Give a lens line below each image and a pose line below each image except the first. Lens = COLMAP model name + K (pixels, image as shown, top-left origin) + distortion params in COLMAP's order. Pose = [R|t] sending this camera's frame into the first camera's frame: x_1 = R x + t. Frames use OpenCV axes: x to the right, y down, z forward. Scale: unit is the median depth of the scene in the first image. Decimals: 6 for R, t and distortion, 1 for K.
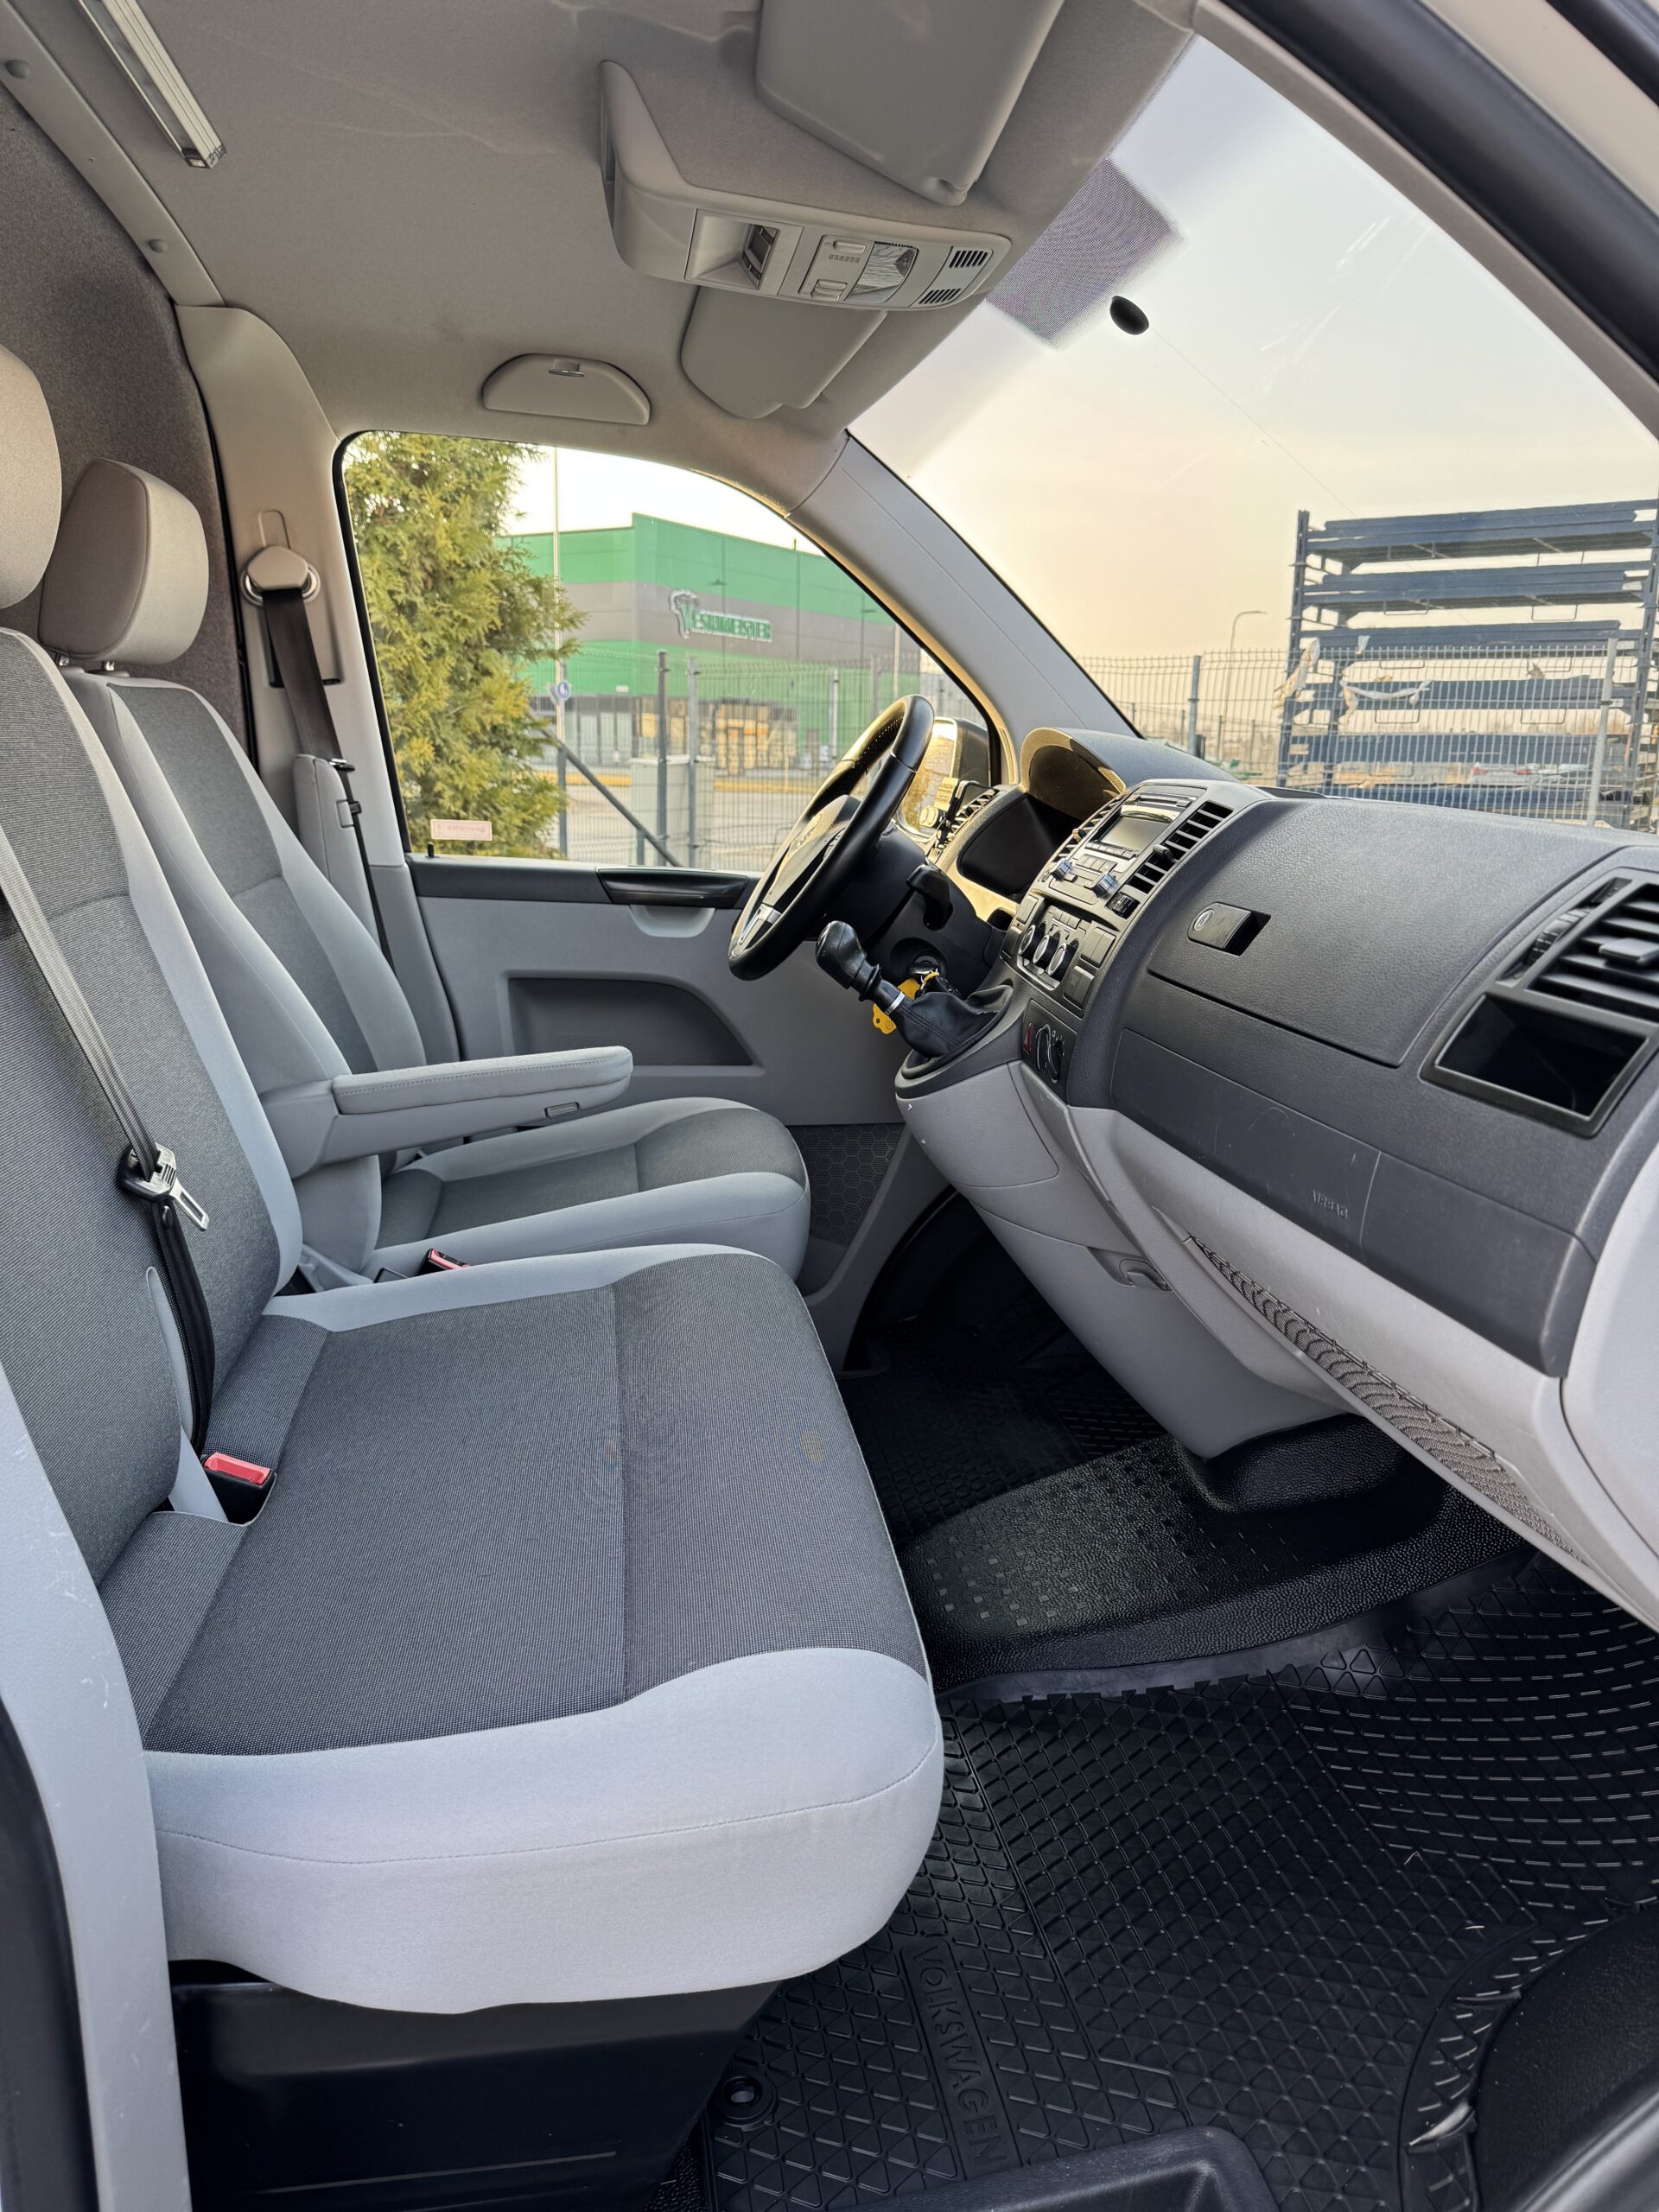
lens RADIAL K [[1556.9, 0, 829.5], [0, 1556.9, 1106.0], [0, 0, 1]] dist [-0.002125, -0.038069]
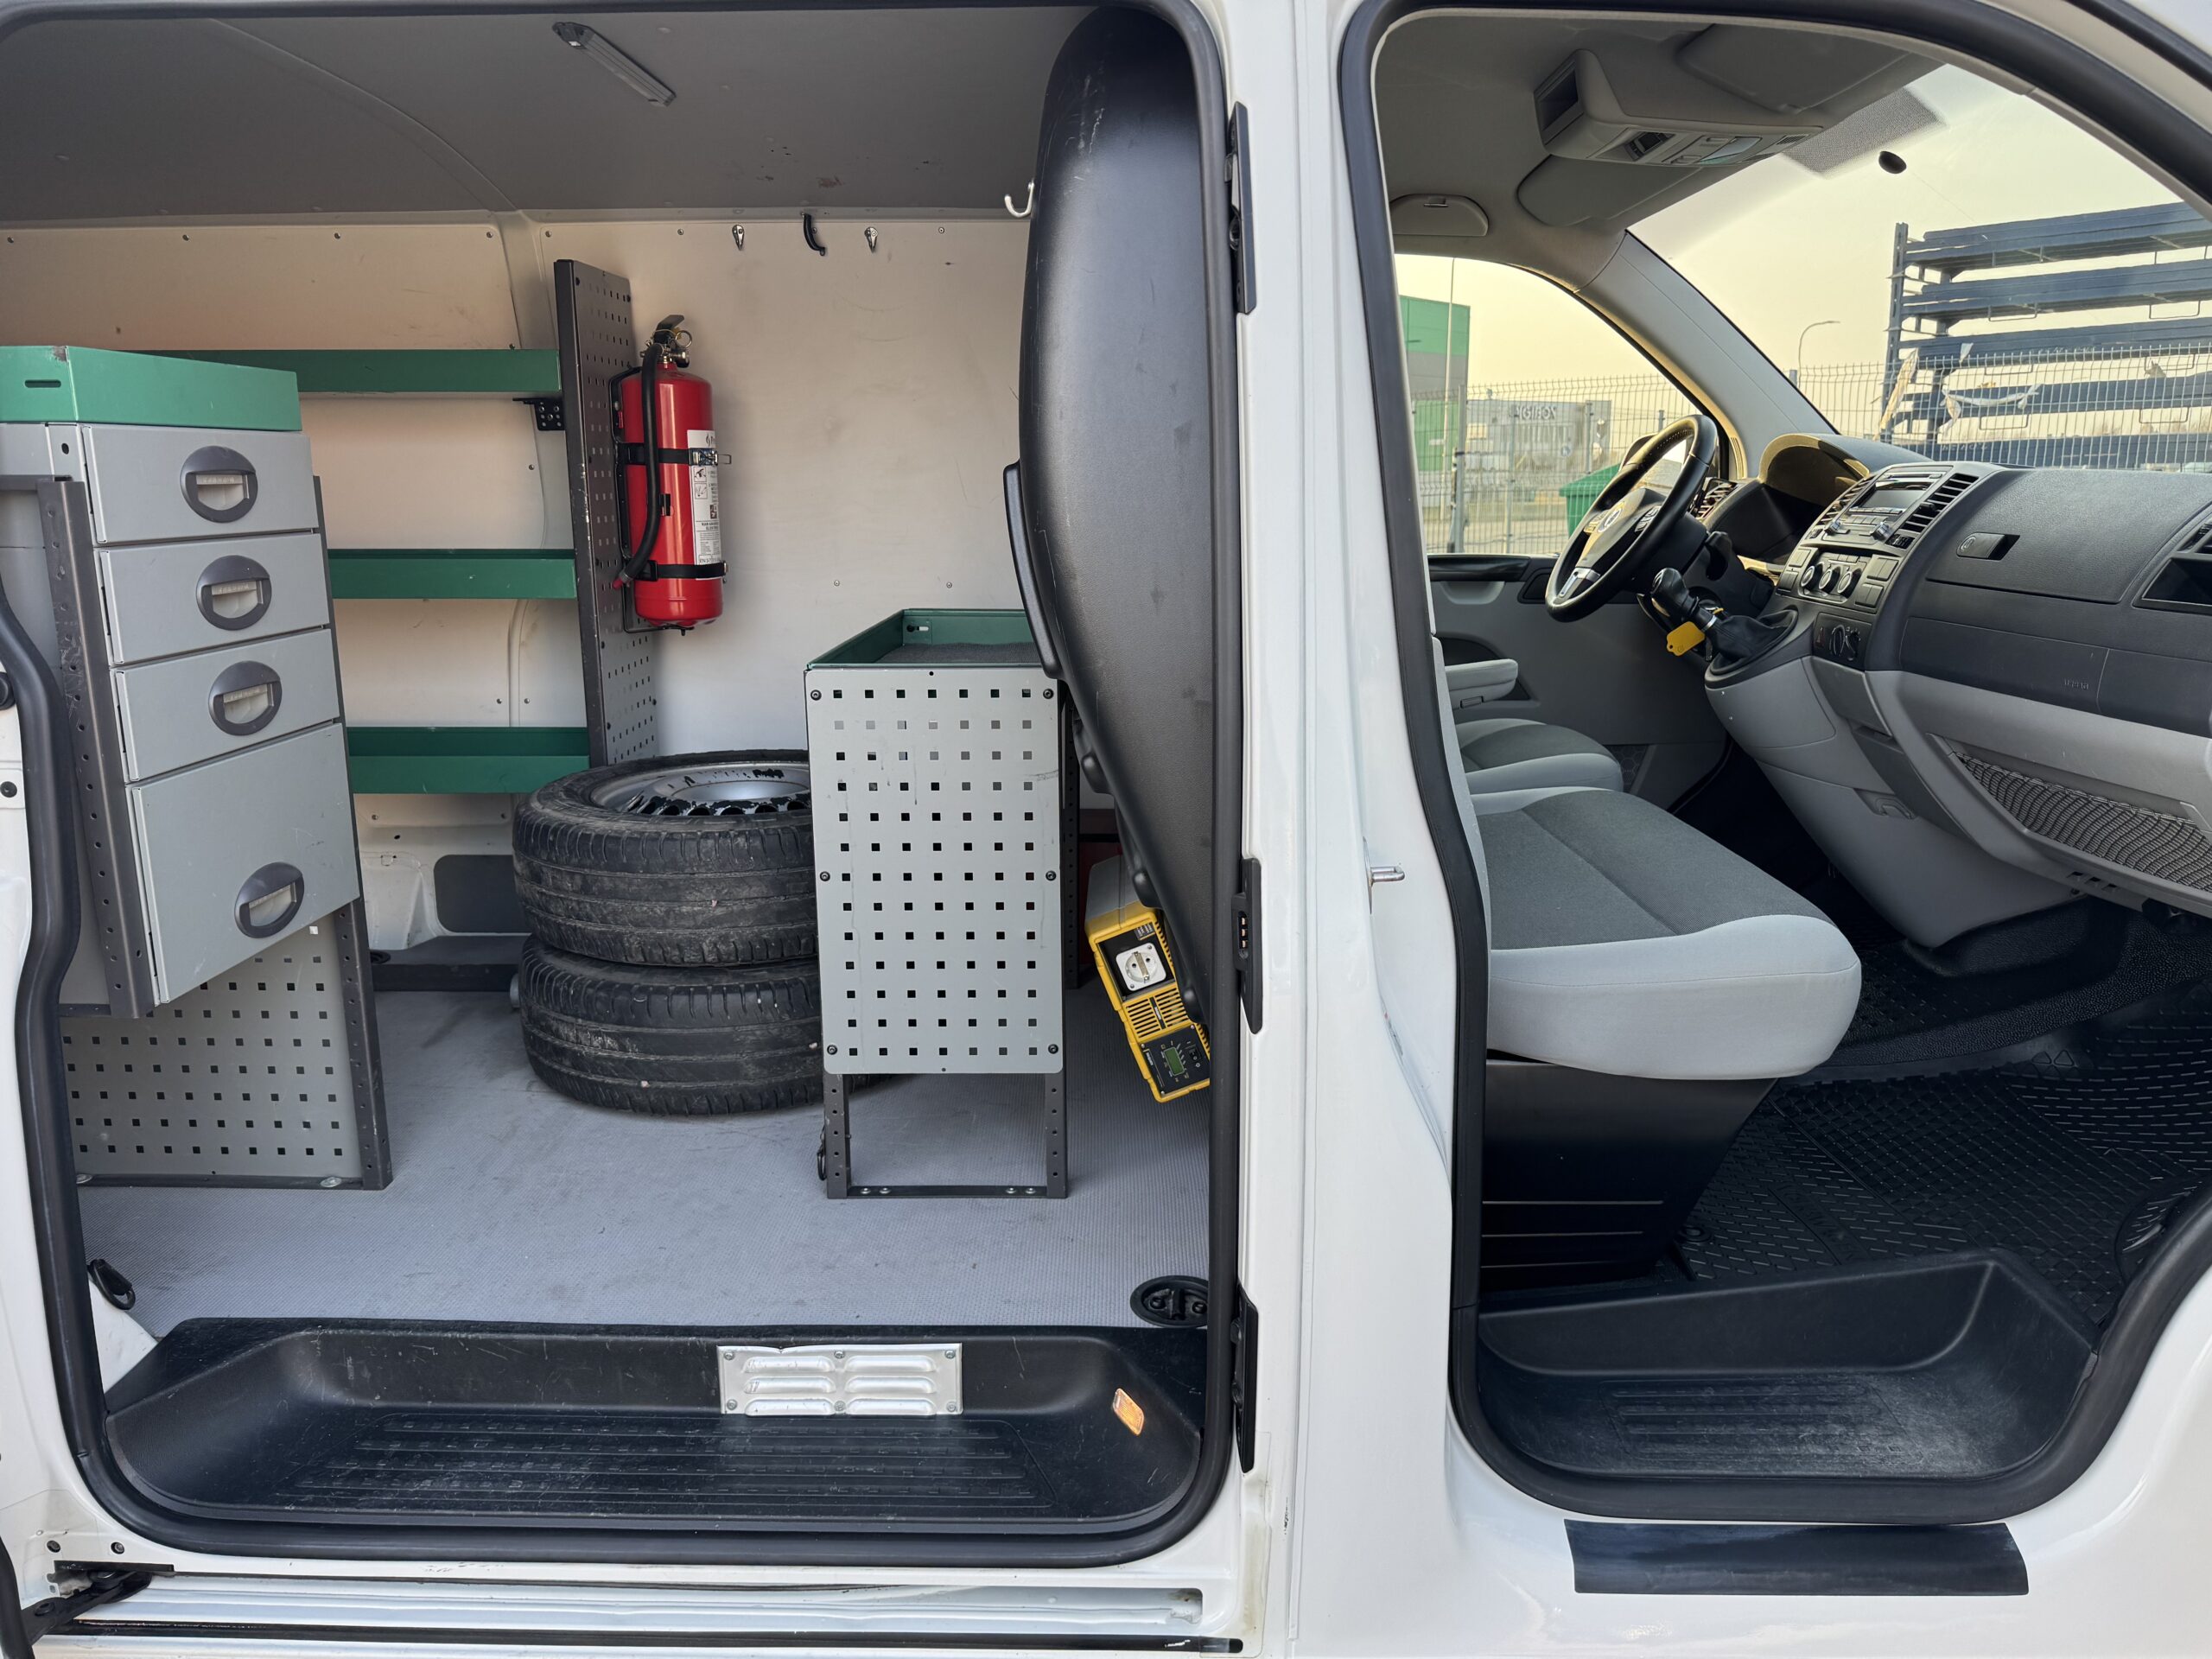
lens RADIAL K [[1525.1, 0, 1045.9], [0, 1525.1, 823.8], [0, 0, 1]] dist [-0.044995, -0.001256]
pose [[0.976887, -0.000253, -0.213756, -0.071354], [-0.001710, 0.999958, -0.008996, 0.036807], [0.213749, 0.009154, 0.976846, -0.140853]]
